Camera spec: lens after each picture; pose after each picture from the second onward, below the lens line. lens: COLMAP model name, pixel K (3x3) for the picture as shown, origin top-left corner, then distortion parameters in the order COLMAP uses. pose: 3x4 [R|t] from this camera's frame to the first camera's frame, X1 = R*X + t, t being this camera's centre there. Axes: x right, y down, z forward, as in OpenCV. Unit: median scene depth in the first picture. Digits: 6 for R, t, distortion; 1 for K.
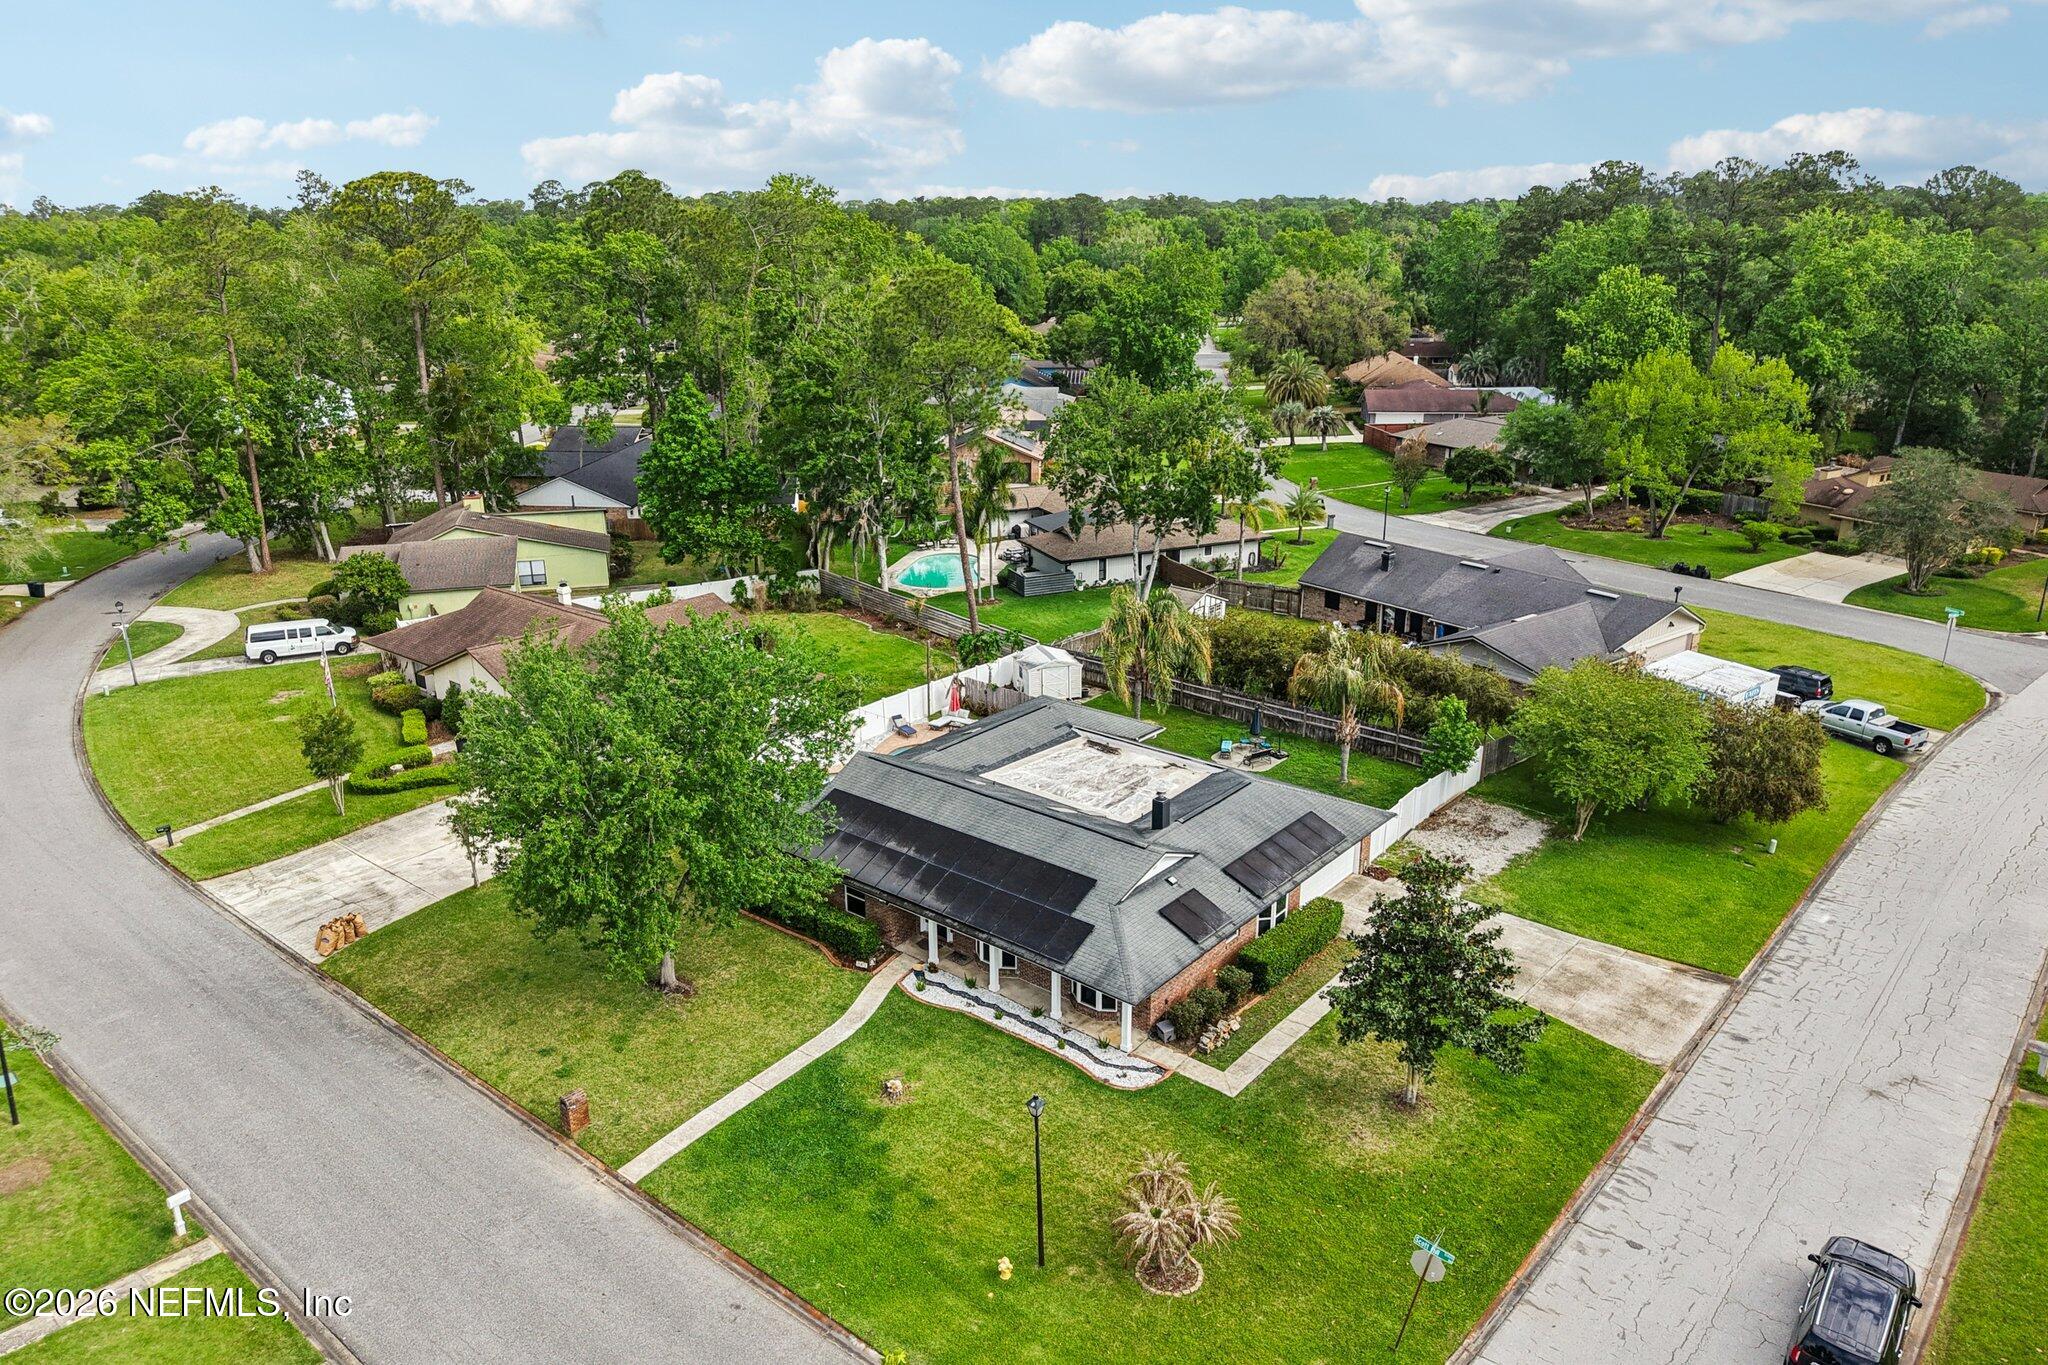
lens RADIAL K [[1388.7, 0, 1024.0], [0, 1388.7, 682.5], [0, 0, 1]] dist [0.069135, -0.093878]
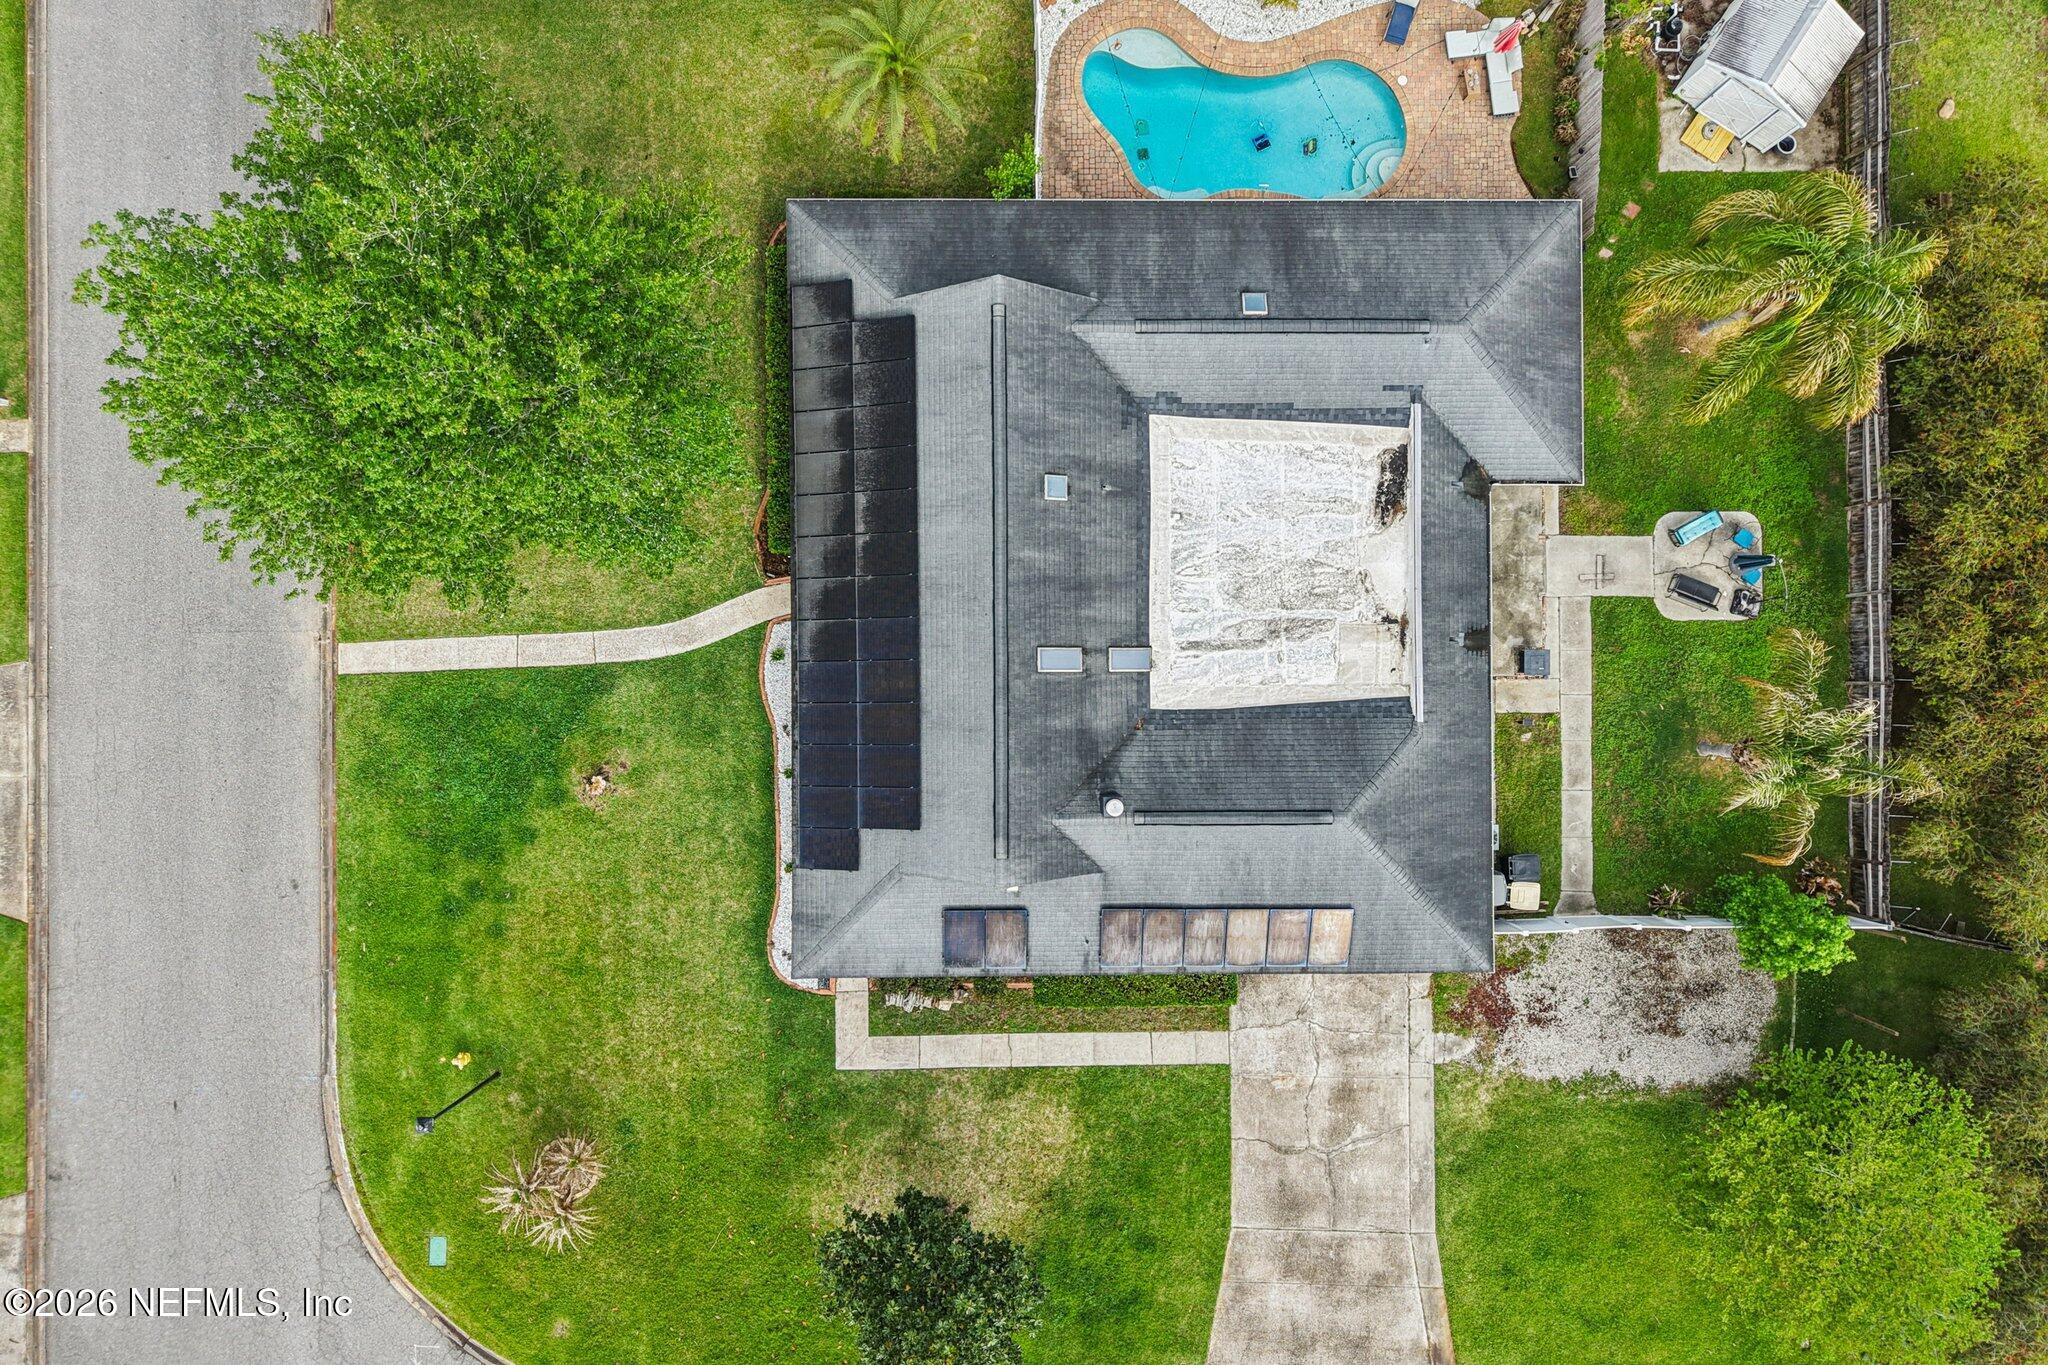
lens RADIAL K [[1400.0, 0, 1037.0], [0, 1400.0, 676.1], [0, 0, 1]] dist [0.024356, -0.003768]
pose [[0.636766, 0.770821, 0.019077, 0.012728], [-0.268675, 0.198622, 0.942530, -0.484500], [0.722733, -0.605297, 0.333576, 0.694727]]
